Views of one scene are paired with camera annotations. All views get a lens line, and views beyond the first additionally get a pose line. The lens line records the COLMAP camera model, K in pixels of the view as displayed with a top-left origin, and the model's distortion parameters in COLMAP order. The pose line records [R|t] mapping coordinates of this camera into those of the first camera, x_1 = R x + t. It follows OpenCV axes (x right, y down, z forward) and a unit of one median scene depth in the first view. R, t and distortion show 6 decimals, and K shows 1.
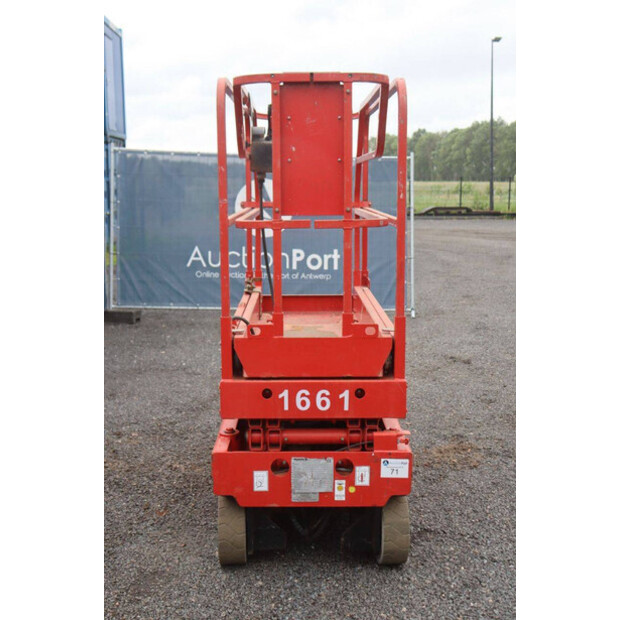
lens RADIAL K [[840.2, 0, 312.1], [0, 840.2, 311.6], [0, 0, 1]] dist [0.019778, 0.000000]
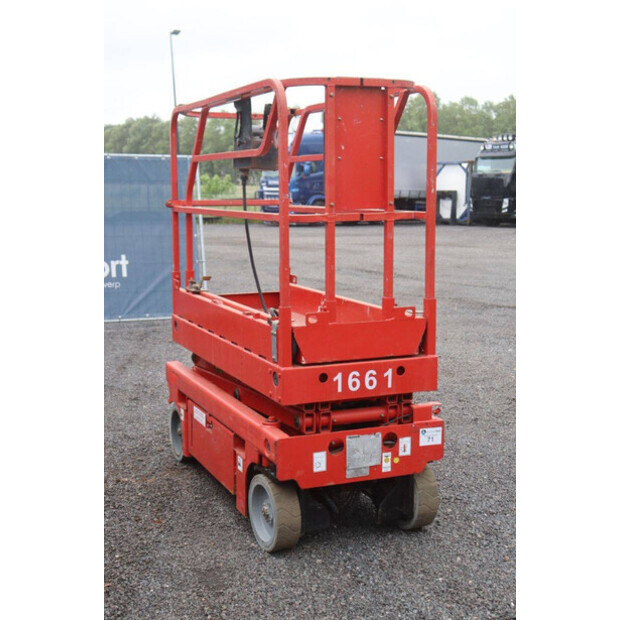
lens RADIAL K [[932.3, 0, 309.0], [0, 932.3, 309.4], [0, 0, 1]] dist [0.043337, 0.000000]
pose [[0.923076, -0.053568, 0.380869, -0.507691], [0.061382, 0.998079, -0.008389, 0.020071], [-0.379688, 0.031122, 0.924591, -0.080111]]
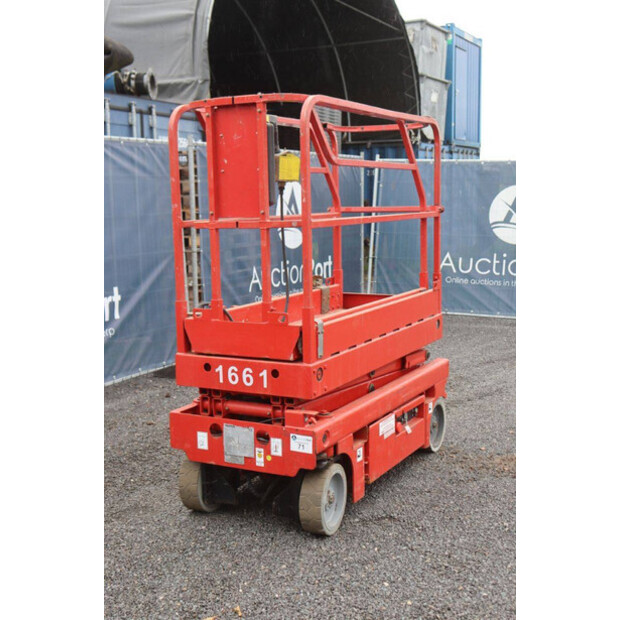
lens RADIAL K [[866.9, 0, 308.6], [0, 866.9, 310.1], [0, 0, 1]] dist [0.016661, 0.000000]
pose [[0.881075, 0.049216, -0.470409, 0.638976], [-0.056703, 0.998390, -0.001750, 0.010746], [0.469565, 0.028215, 0.882447, -0.016775]]
